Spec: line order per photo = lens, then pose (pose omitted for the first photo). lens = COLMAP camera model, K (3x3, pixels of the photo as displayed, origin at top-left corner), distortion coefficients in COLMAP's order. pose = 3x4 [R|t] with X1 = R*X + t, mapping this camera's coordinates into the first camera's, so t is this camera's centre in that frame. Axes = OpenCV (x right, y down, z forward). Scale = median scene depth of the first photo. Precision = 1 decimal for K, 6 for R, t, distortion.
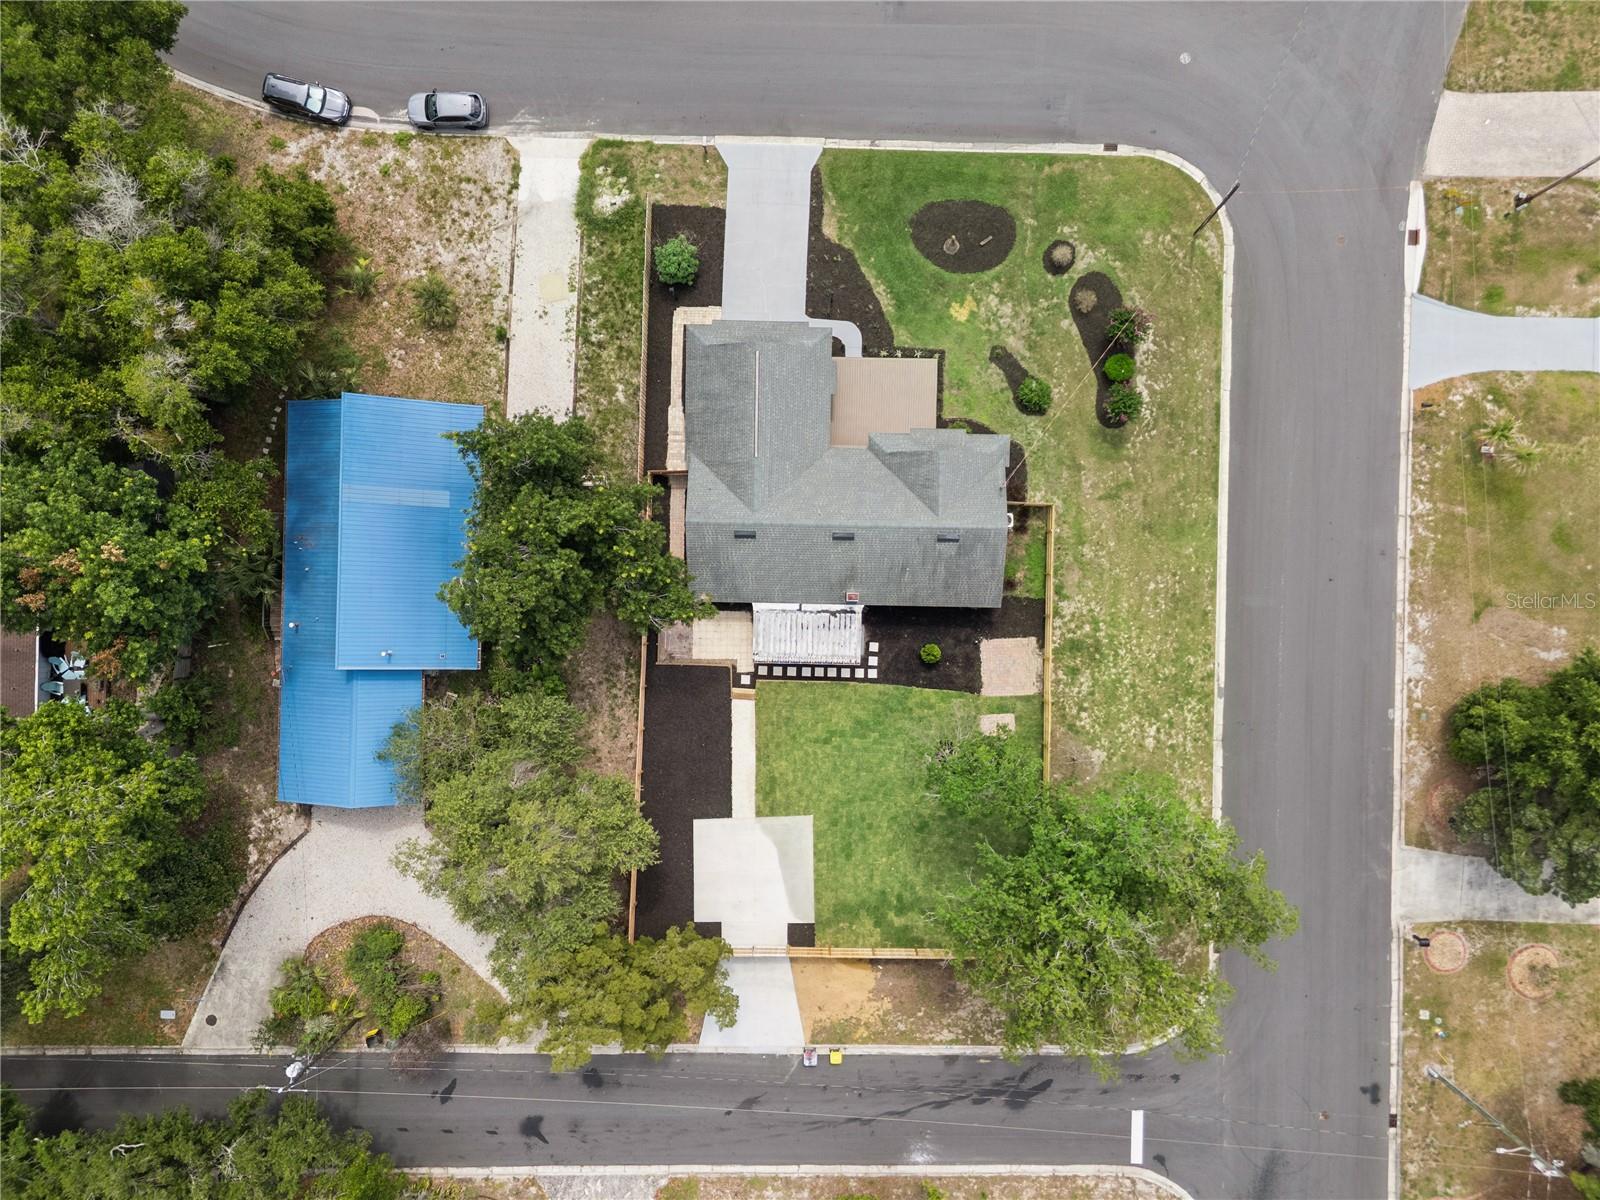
lens RADIAL K [[1182.5, 0, 804.3], [0, 1182.5, 601.8], [0, 0, 1]] dist [0.077410, -0.062540]
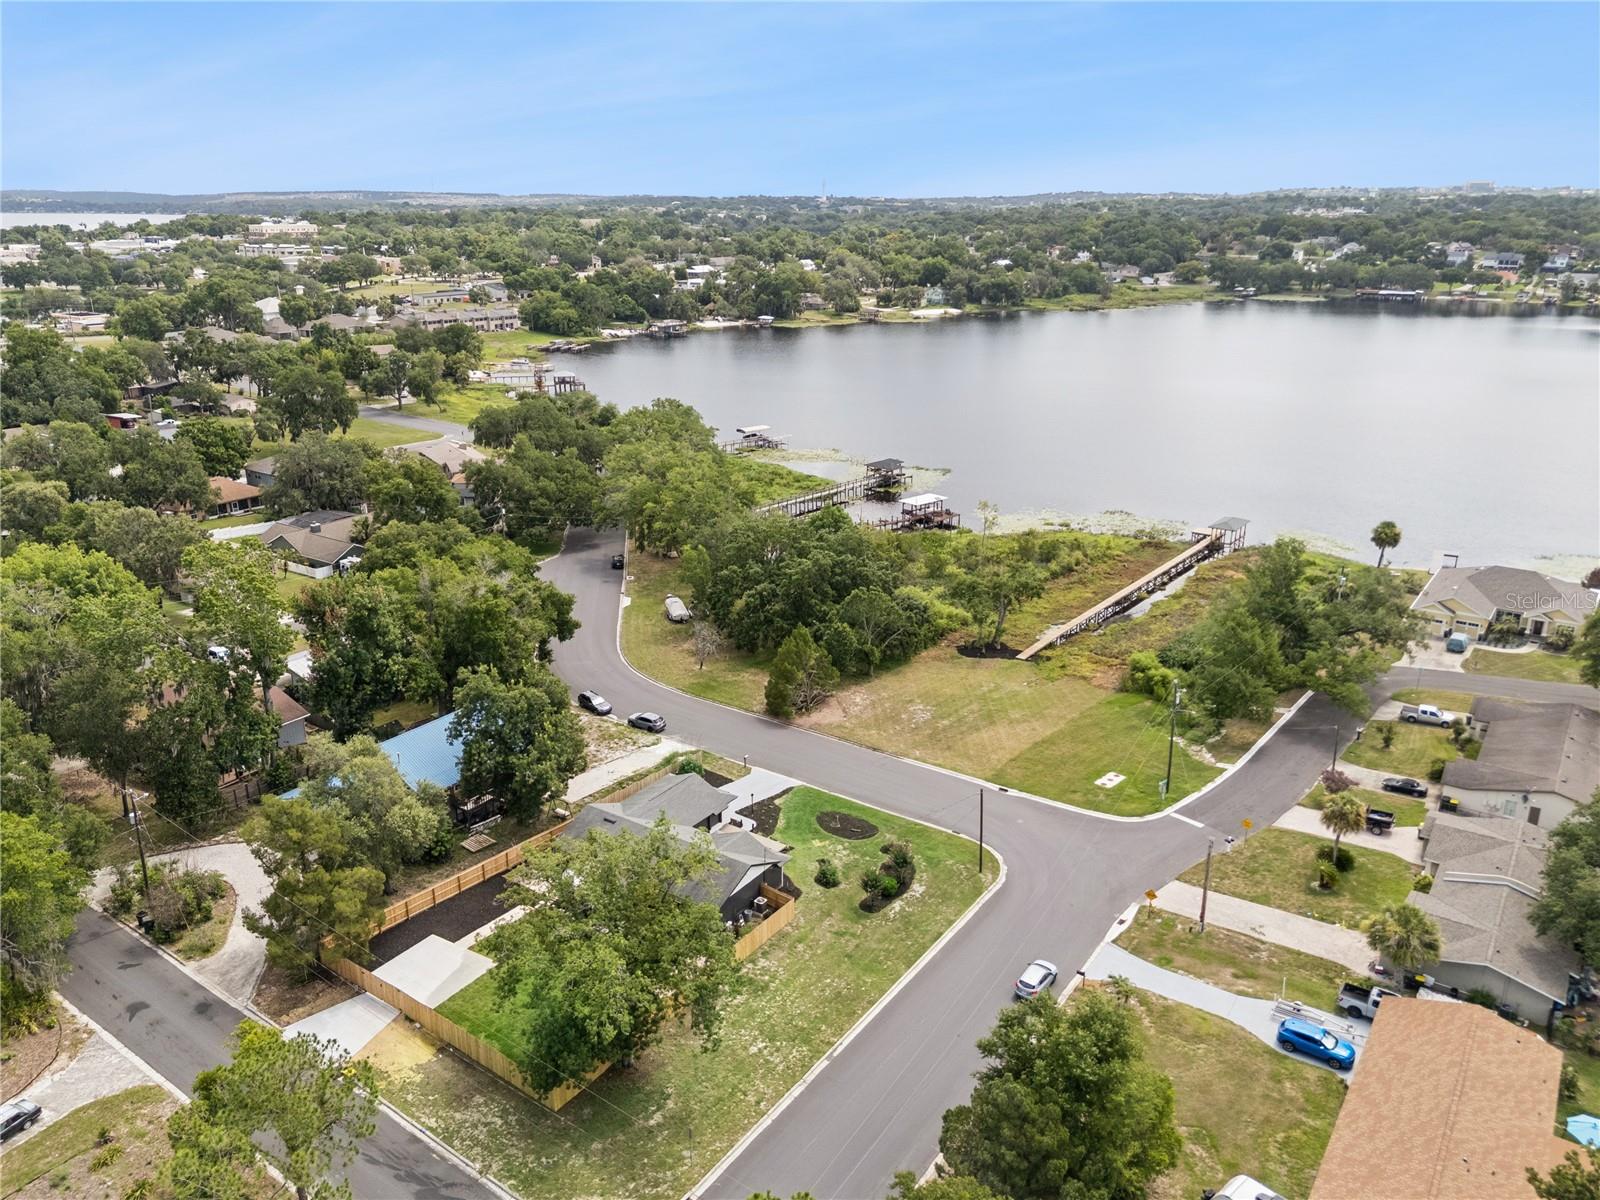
lens RADIAL K [[1182.5, 0, 804.3], [0, 1182.5, 601.8], [0, 0, 1]] dist [0.077410, -0.062540]
pose [[0.835611, 0.180832, -0.518704, 0.849119], [-0.549282, 0.263686, -0.792943, 0.889458], [-0.006614, 0.947507, 0.319667, 0.219911]]
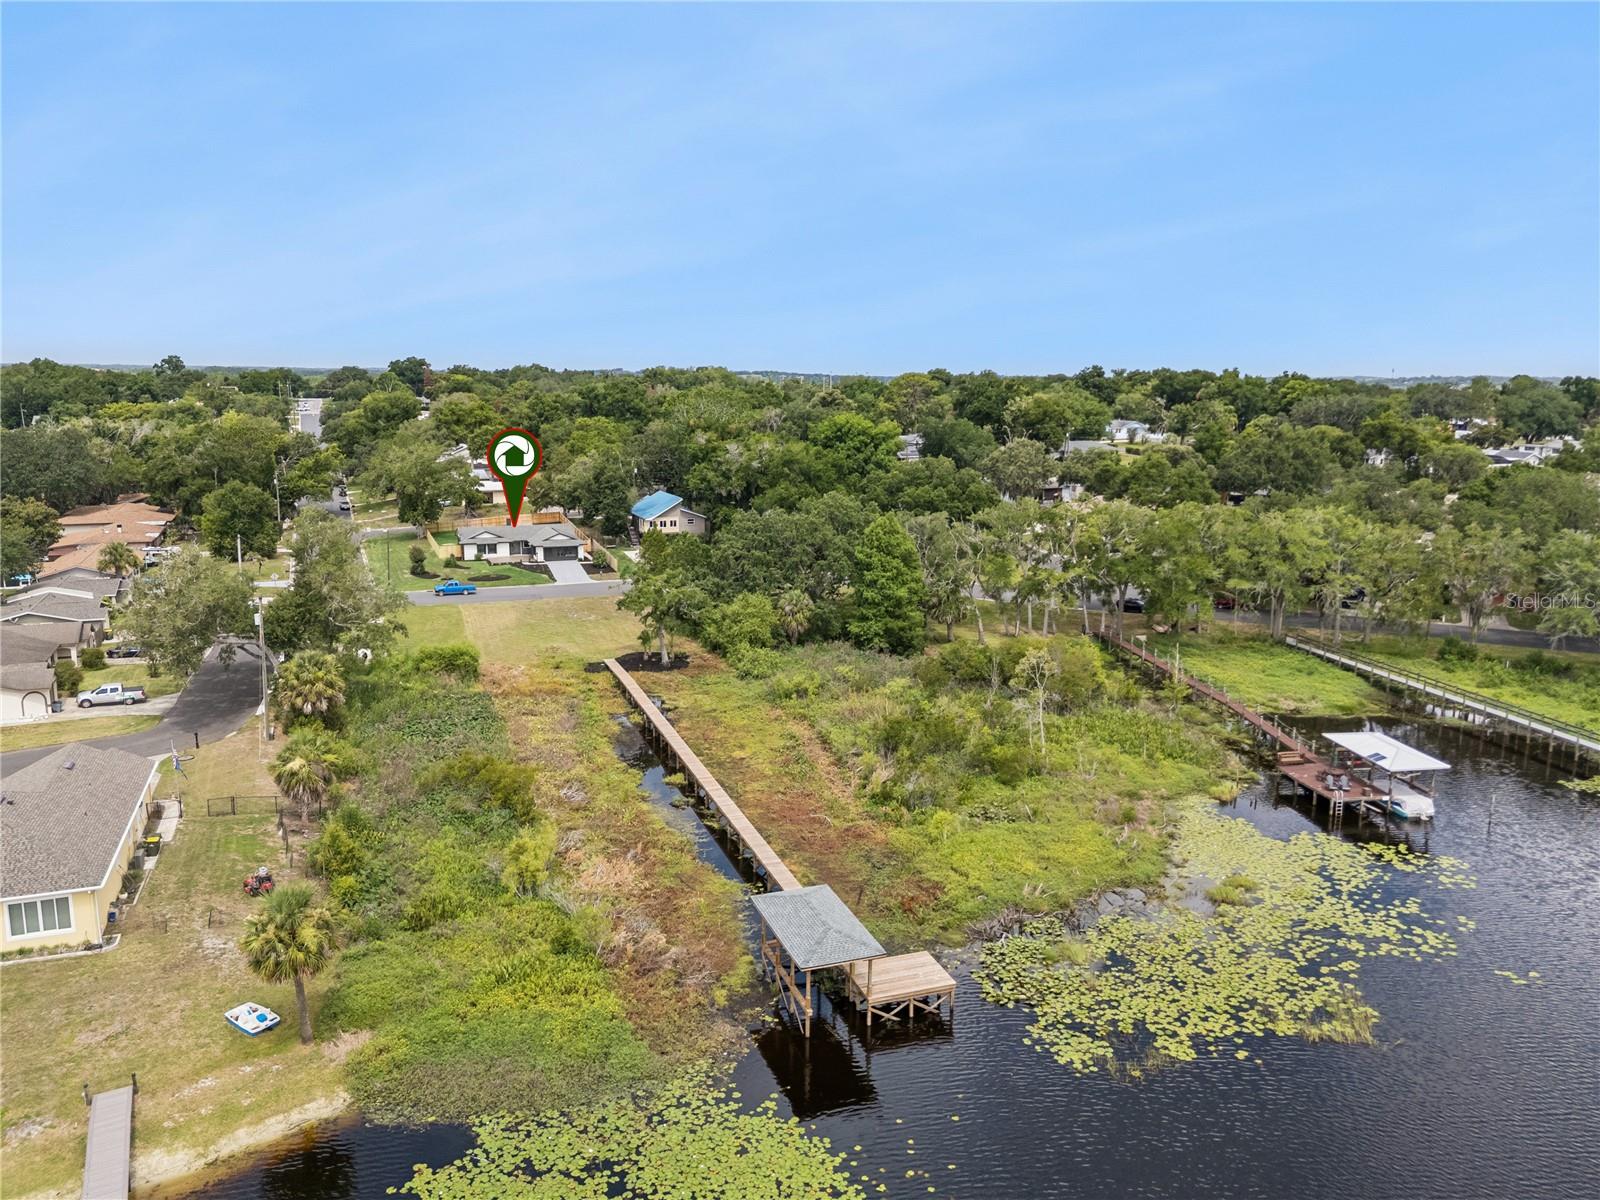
lens RADIAL K [[1182.5, 0, 804.3], [0, 1182.5, 601.8], [0, 0, 1]] dist [0.077410, -0.062540]
pose [[-0.921127, 0.080839, -0.380777, 0.481253], [-0.389243, -0.181218, 0.903134, -2.823018], [0.004005, 0.980115, 0.198391, 0.561041]]
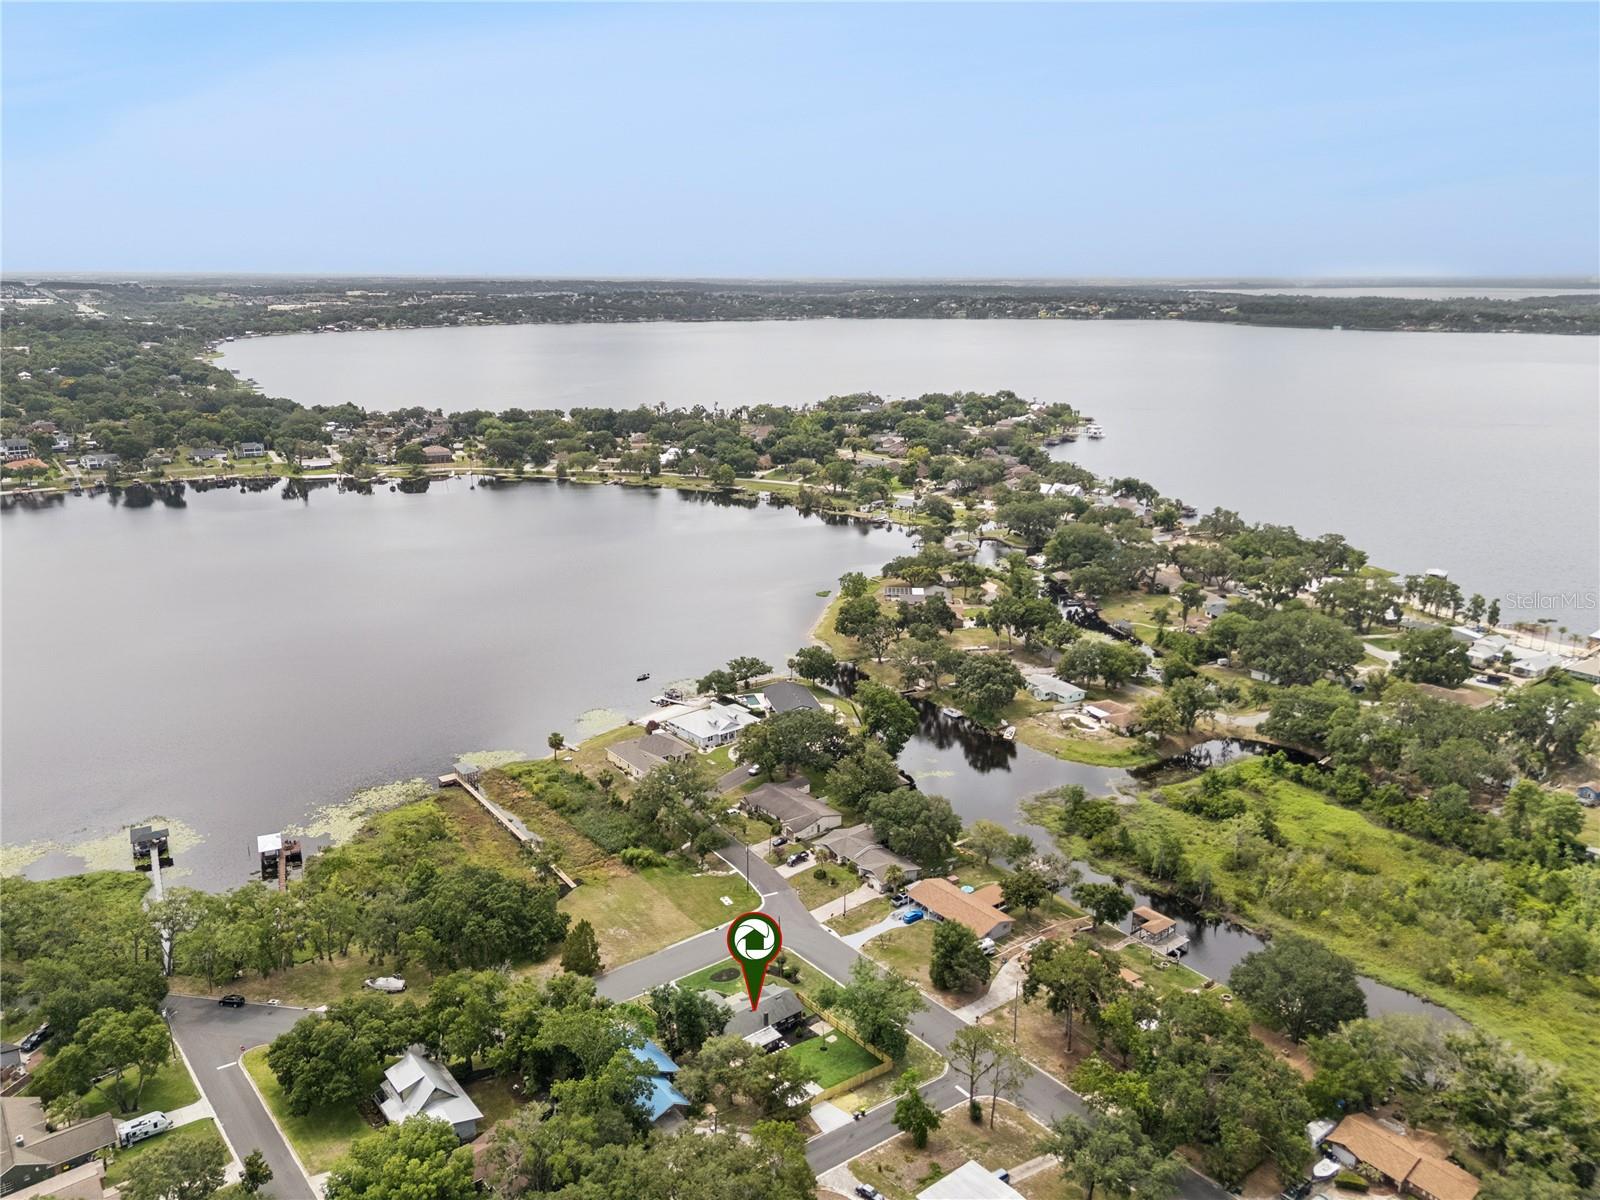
lens RADIAL K [[1182.5, 0, 804.3], [0, 1182.5, 601.8], [0, 0, 1]] dist [0.077410, -0.062540]
pose [[0.771651, -0.159688, 0.615674, -1.539499], [0.636045, 0.195503, -0.746475, 2.059866], [-0.001163, 0.967615, 0.252429, -0.805497]]
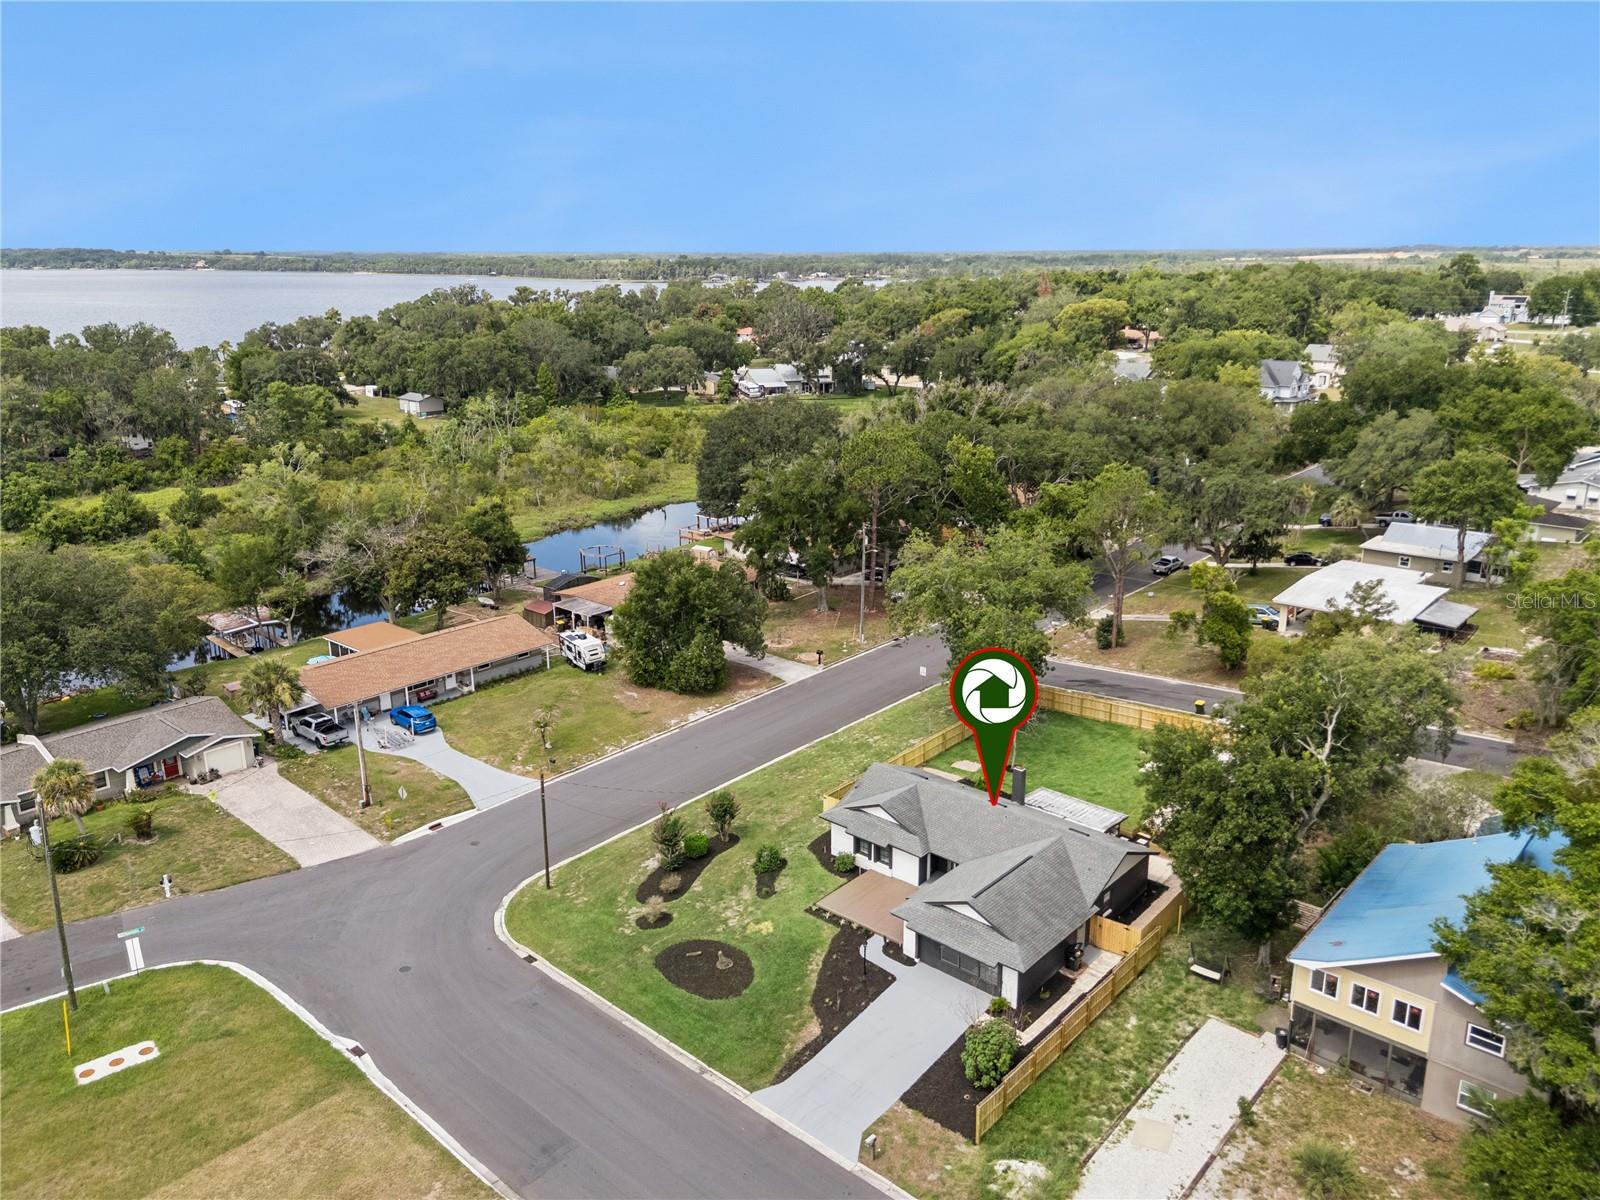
lens RADIAL K [[1182.5, 0, 804.3], [0, 1182.5, 601.8], [0, 0, 1]] dist [0.077410, -0.062540]
pose [[-0.762763, -0.172538, 0.623237, -0.452020], [0.646613, -0.217189, 0.731246, -0.874538], [0.009192, 0.960760, 0.277229, 0.475265]]
